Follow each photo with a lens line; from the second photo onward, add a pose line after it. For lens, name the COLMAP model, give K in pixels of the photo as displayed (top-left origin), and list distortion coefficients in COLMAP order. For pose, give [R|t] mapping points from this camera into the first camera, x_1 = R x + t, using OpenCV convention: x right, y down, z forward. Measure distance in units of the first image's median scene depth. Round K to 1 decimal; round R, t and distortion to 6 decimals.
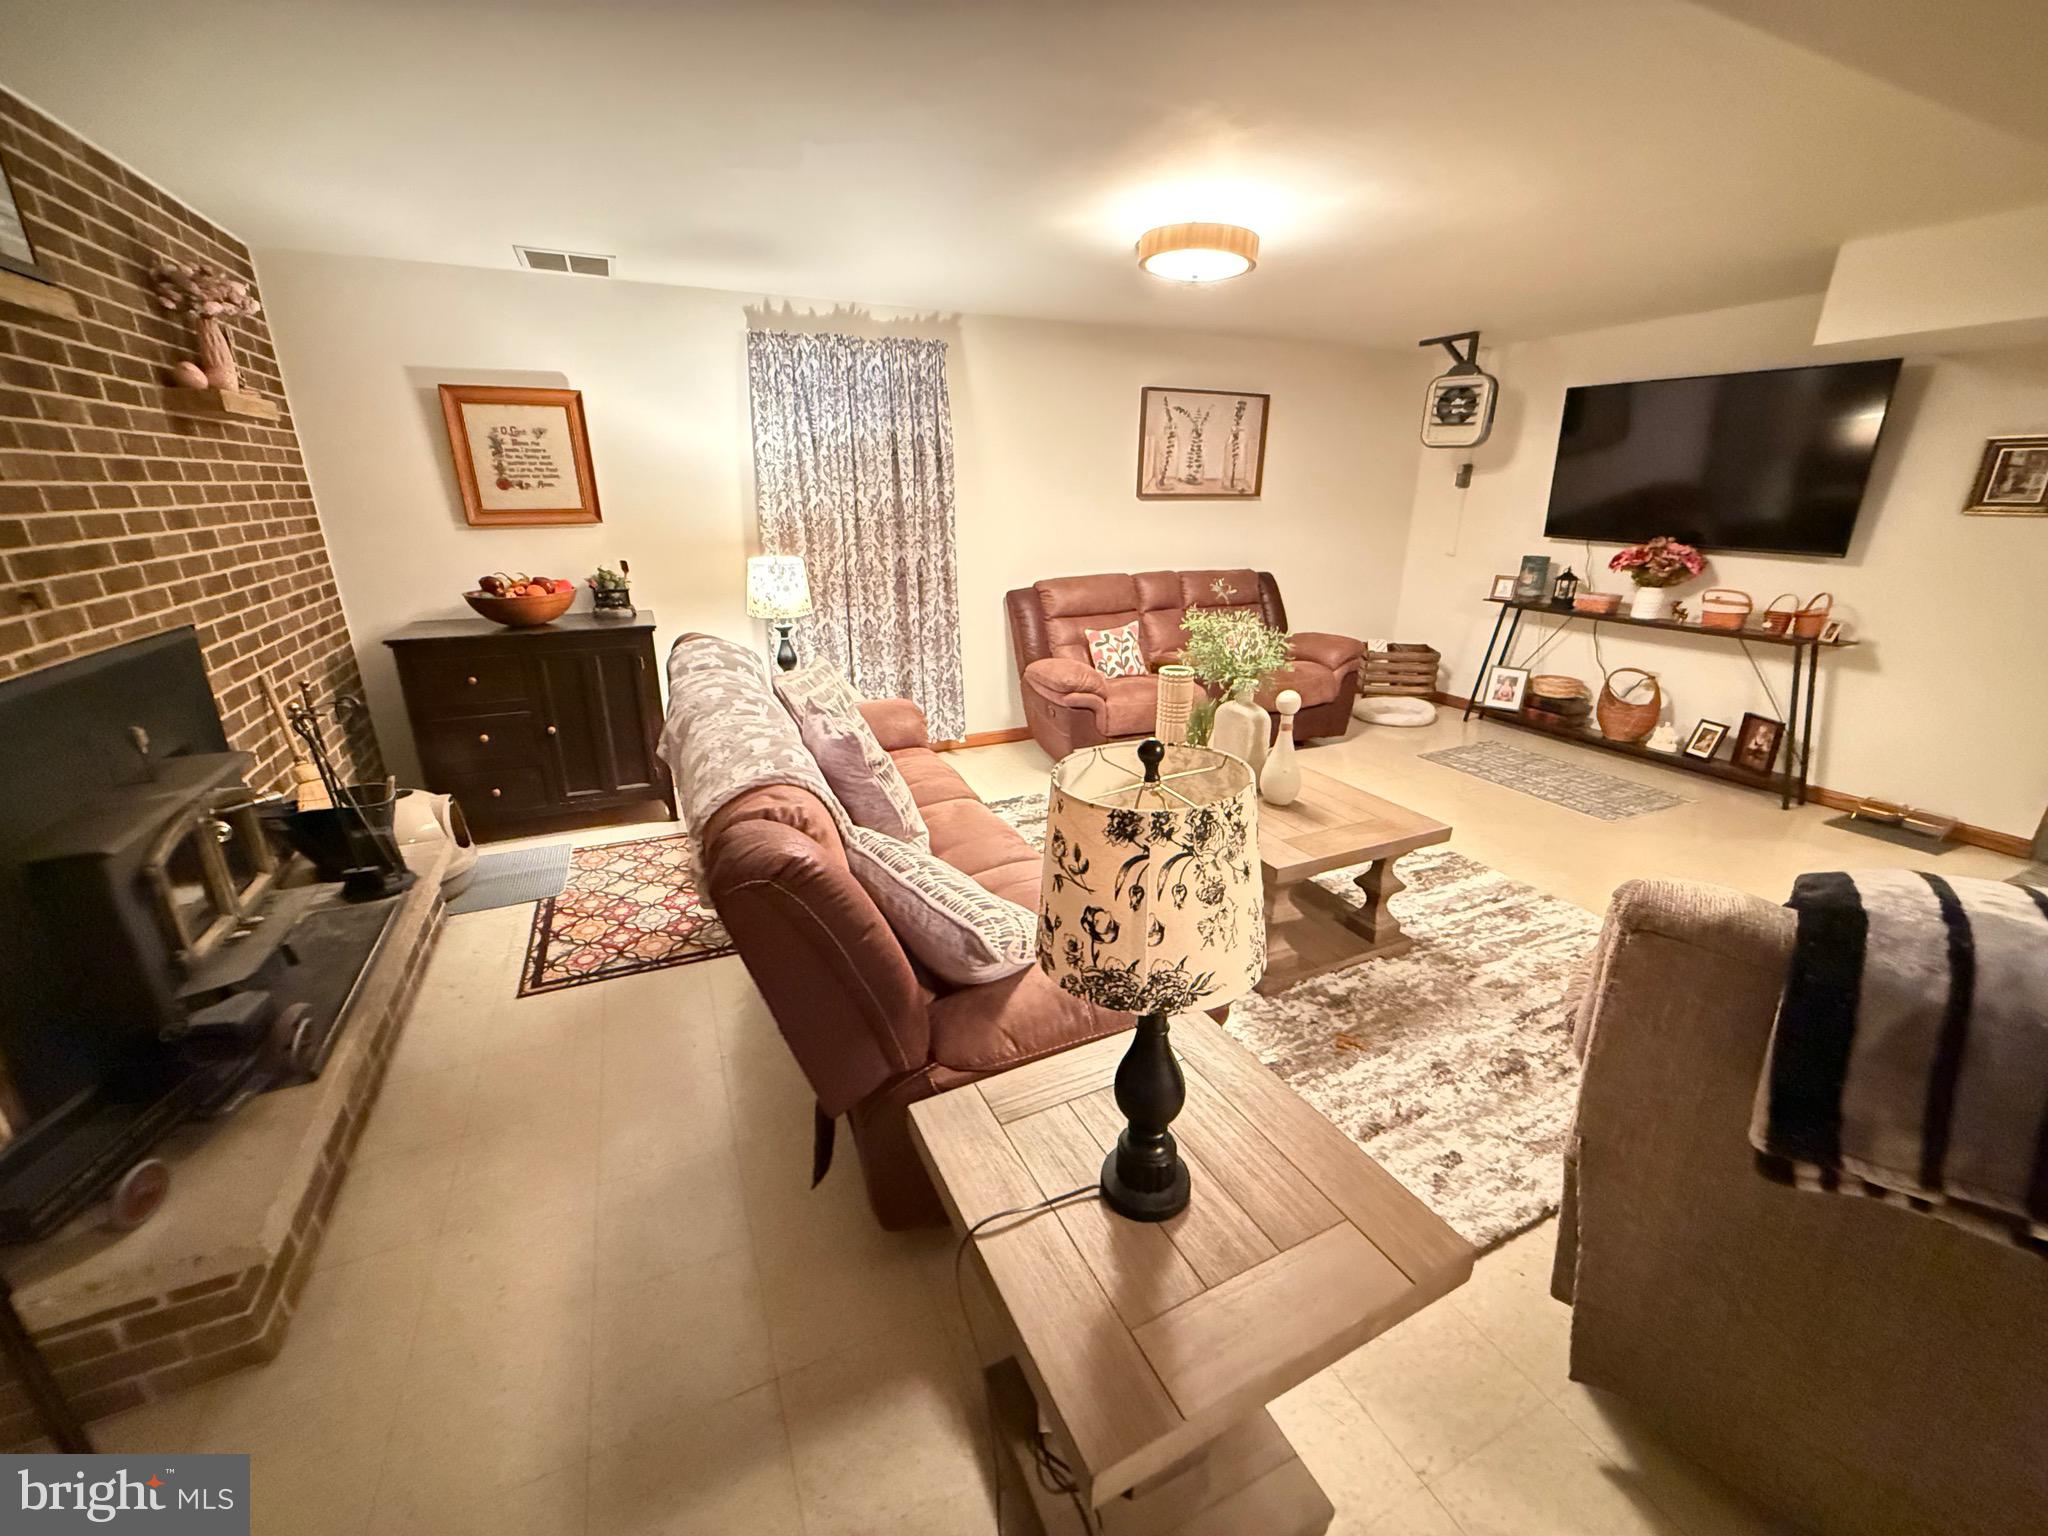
lens RADIAL K [[812.2, 0, 1020.9], [0, 812.2, 767.2], [0, 0, 1]] dist [0.000039, -0.000087]
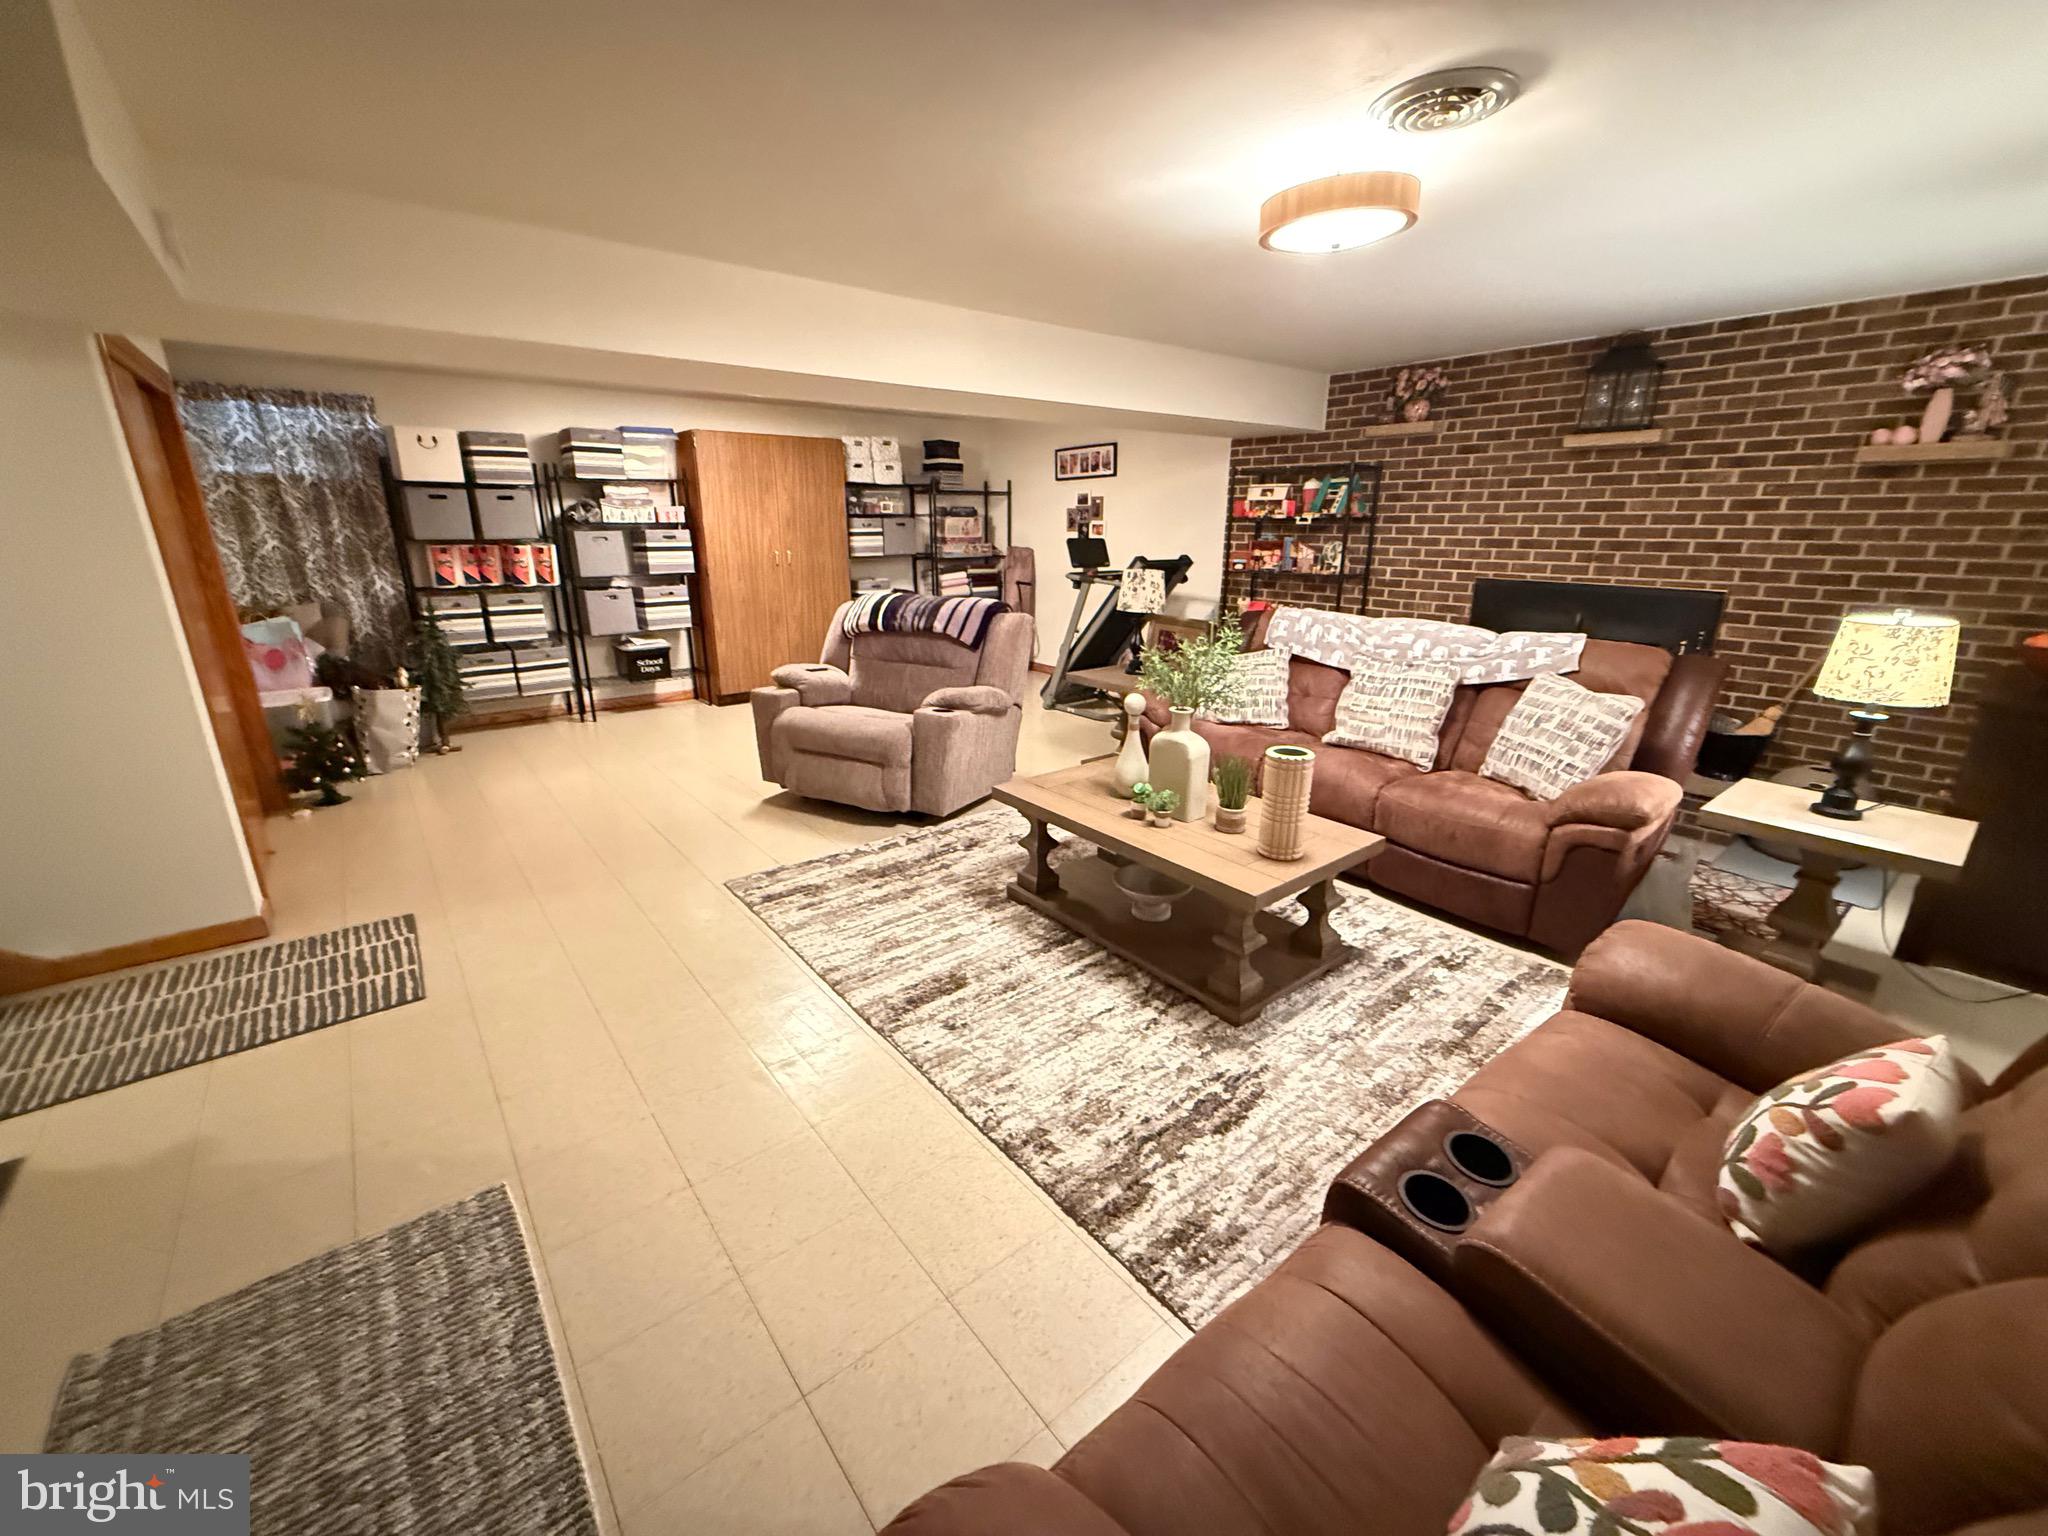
lens RADIAL K [[816.2, 0, 1019.9], [0, 816.2, 768.1], [0, 0, 1]] dist [0.000671, -0.000118]
pose [[-0.969526, 0.070838, -0.234525, 0.485287], [-0.081110, 0.810487, 0.580114, -0.416359], [0.231174, 0.581457, -0.780042, 1.219076]]
